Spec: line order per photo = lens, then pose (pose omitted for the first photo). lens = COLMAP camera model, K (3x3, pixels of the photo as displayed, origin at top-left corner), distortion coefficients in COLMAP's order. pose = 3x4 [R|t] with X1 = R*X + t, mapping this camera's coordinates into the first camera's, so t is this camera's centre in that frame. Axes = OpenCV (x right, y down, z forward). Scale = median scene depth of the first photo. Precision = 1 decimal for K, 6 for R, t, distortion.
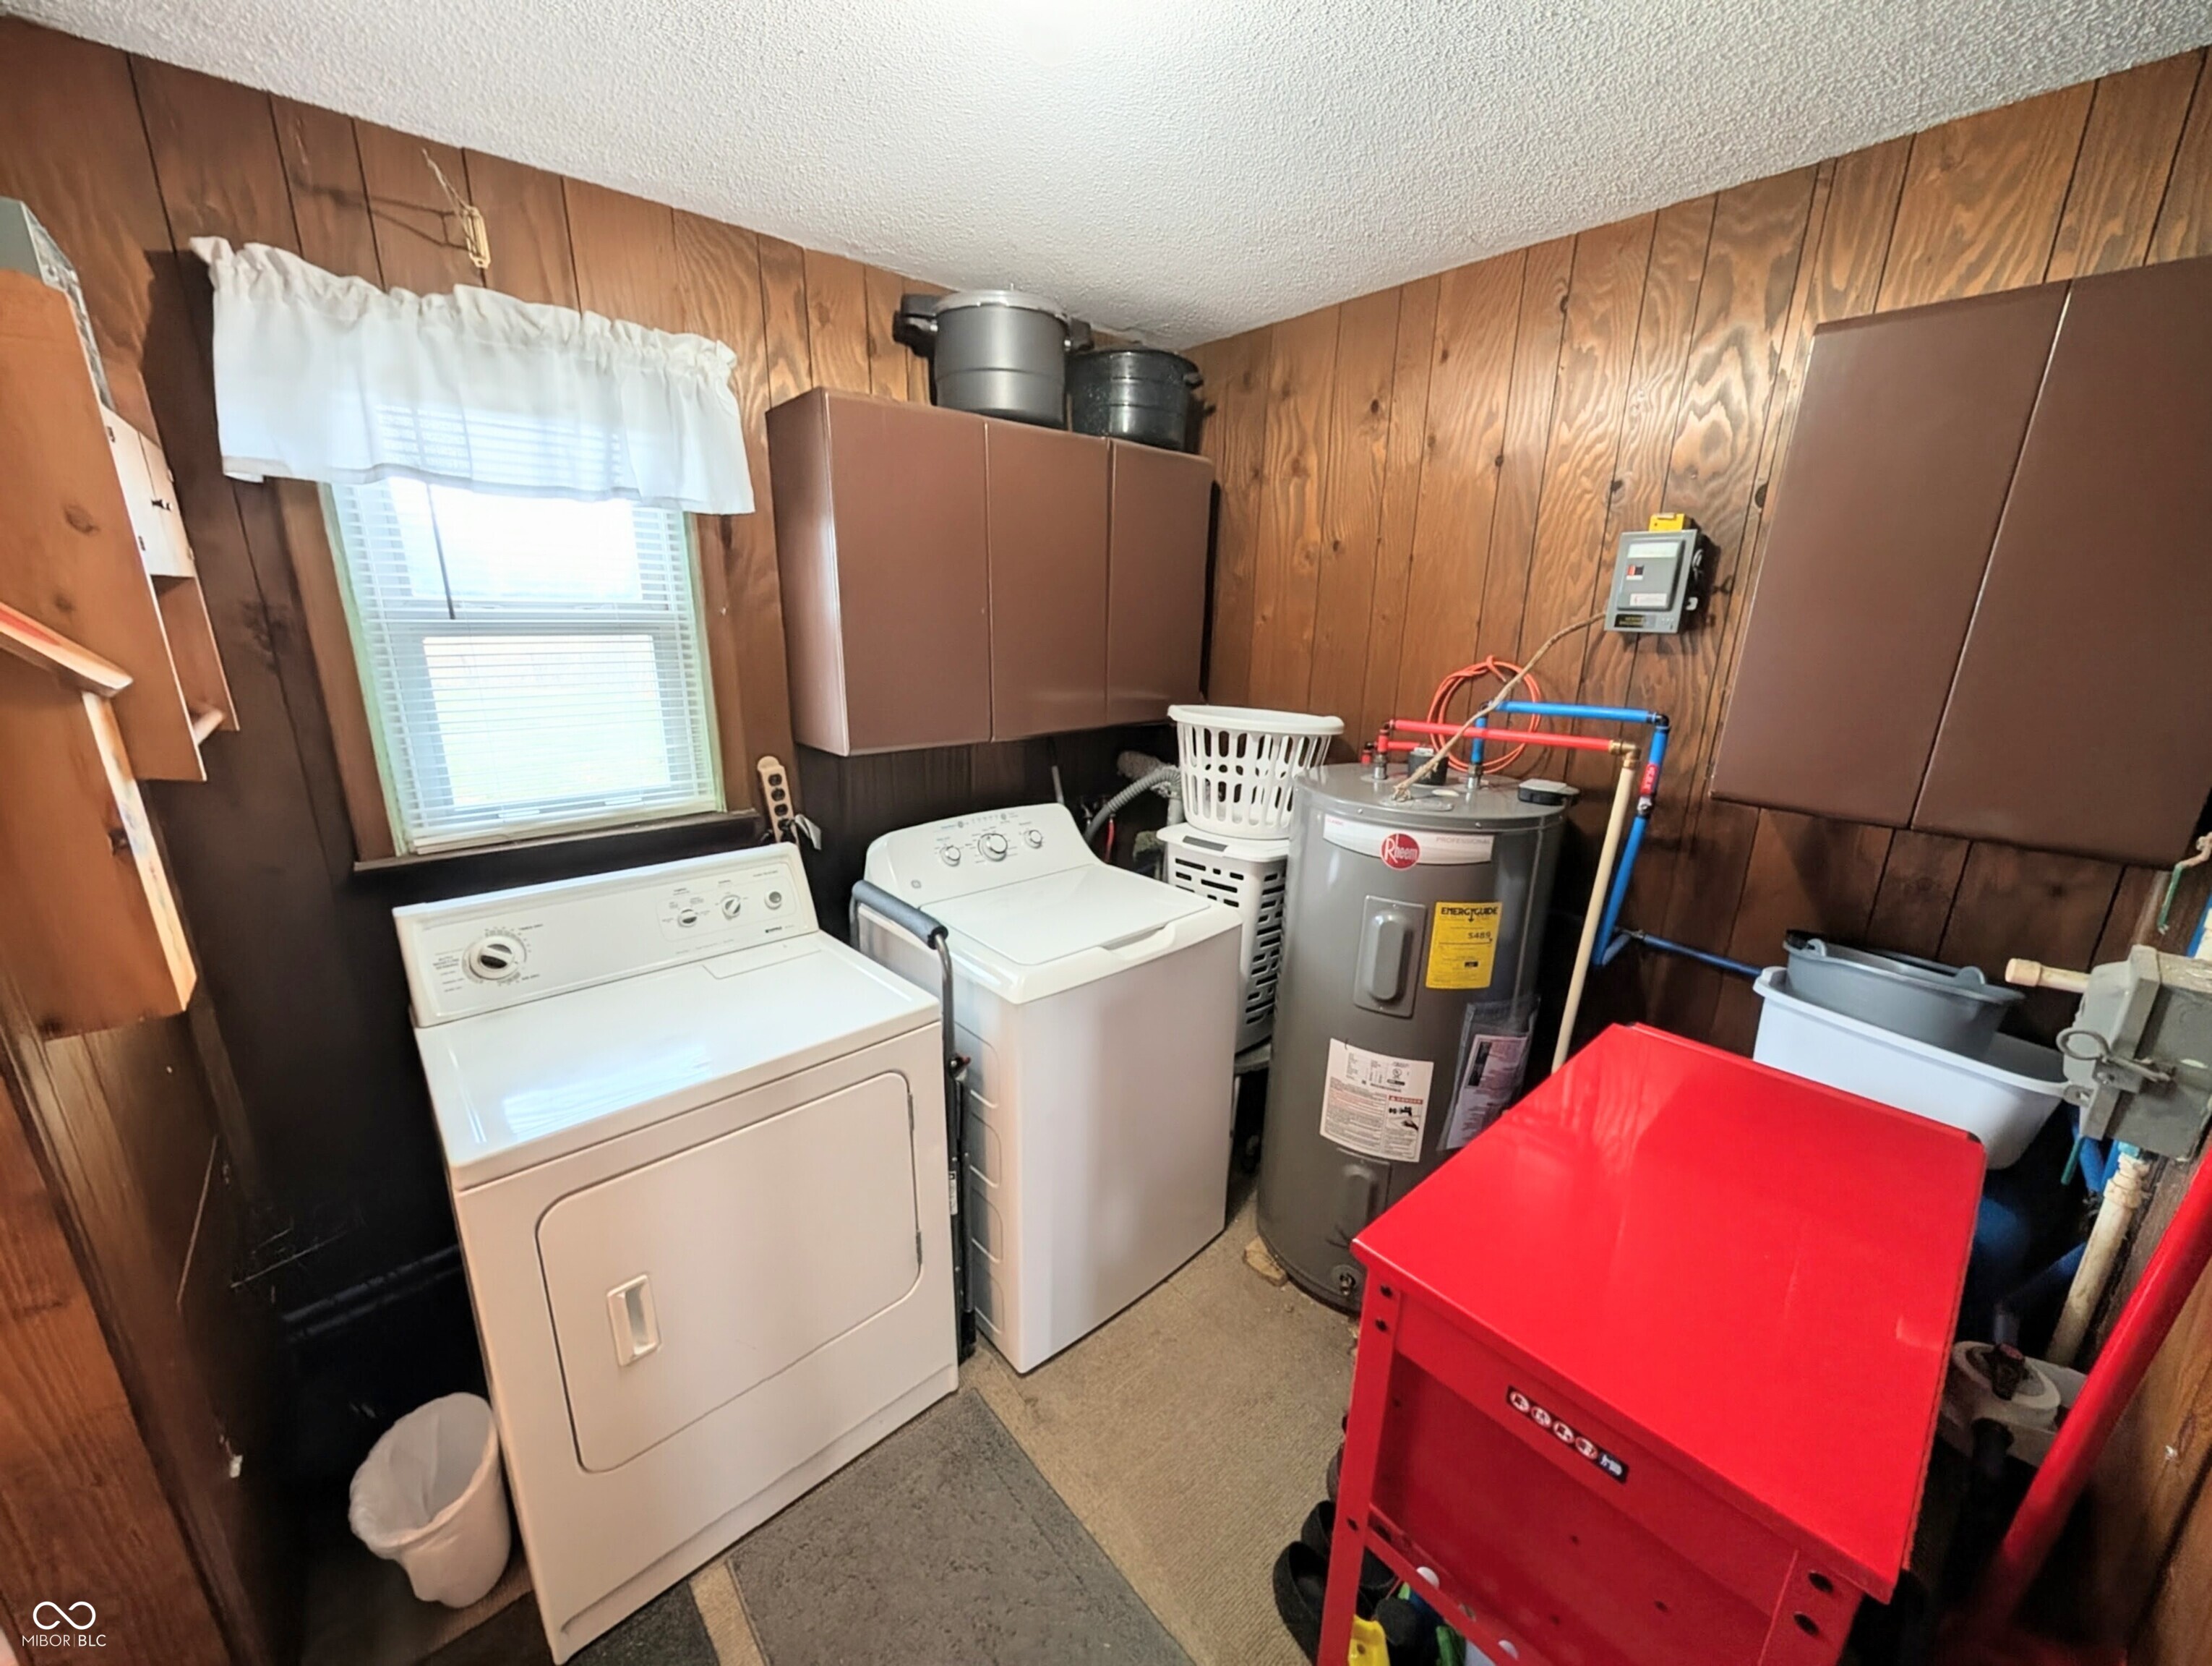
lens RADIAL K [[838.4, 0, 1138.5], [0, 838.4, 845.1], [0, 0, 1]] dist [-0.002102, 0.000863]
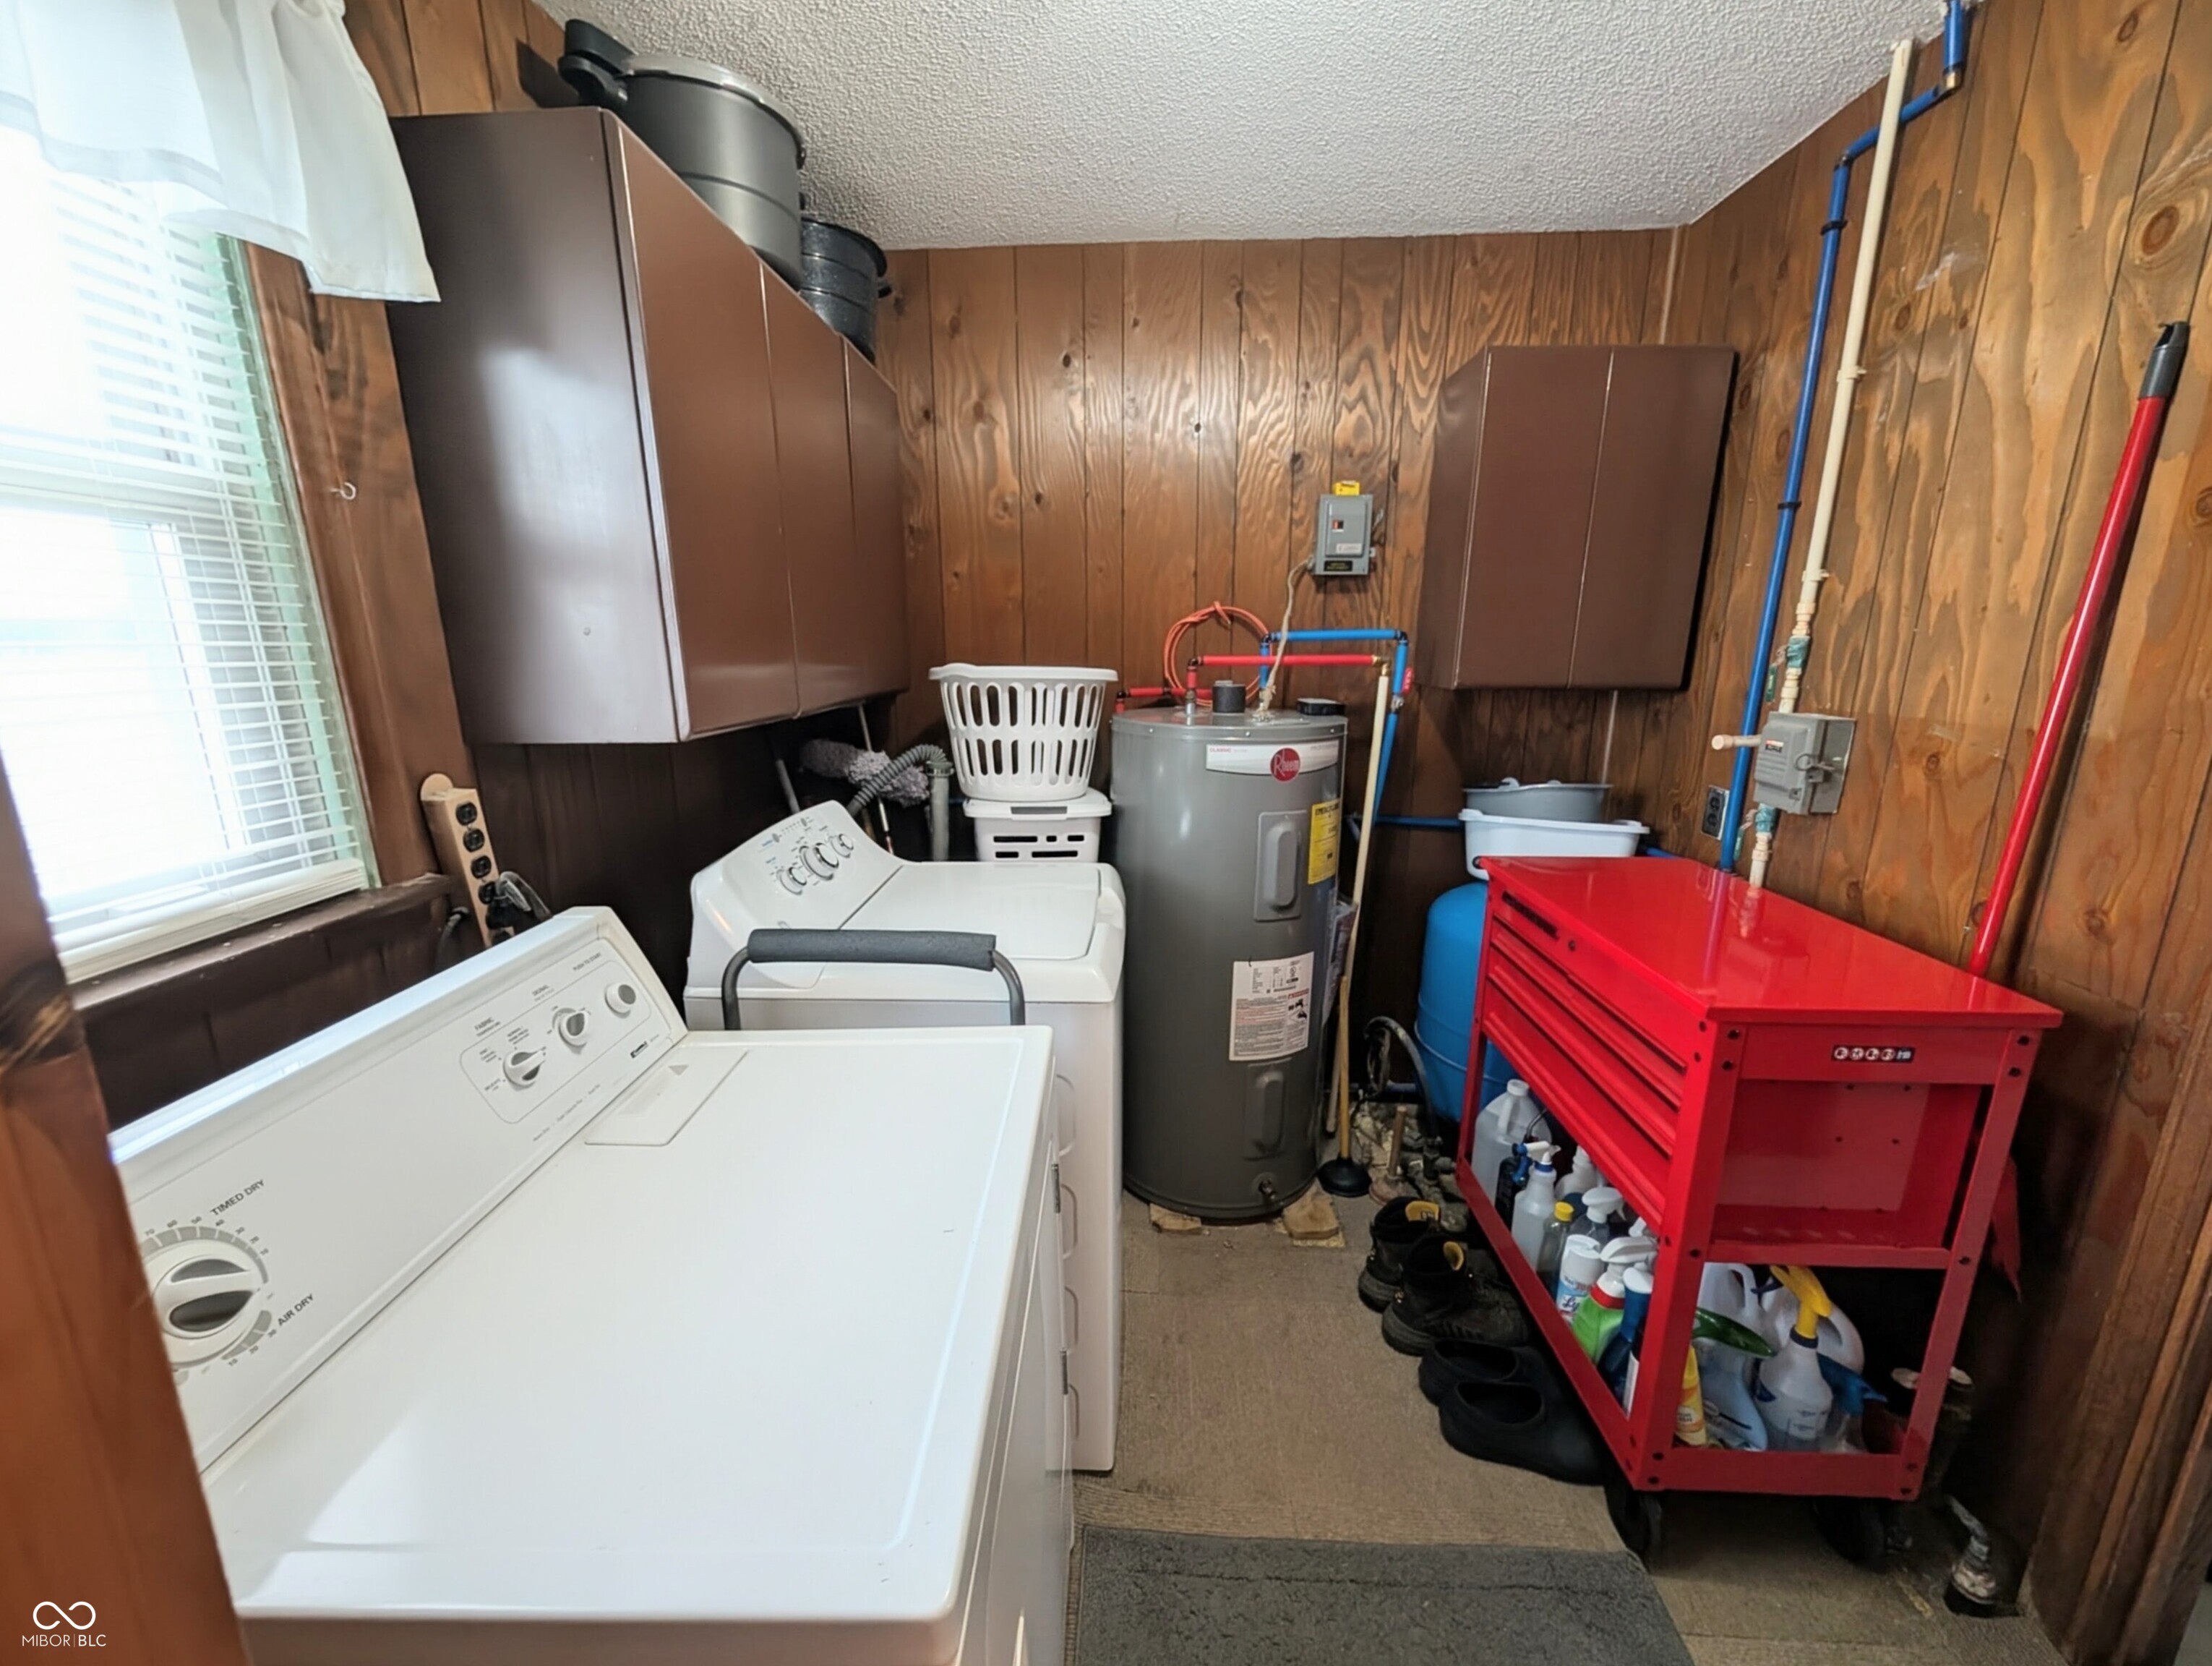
lens RADIAL K [[838.4, 0, 1115.0], [0, 838.4, 839.4], [0, 0, 1]] dist [-0.002102, 0.000863]
pose [[0.704617, -0.187421, 0.684389, -0.563694], [0.208572, 0.976586, 0.052704, -0.001645], [-0.678242, 0.105608, 0.727210, 0.341414]]
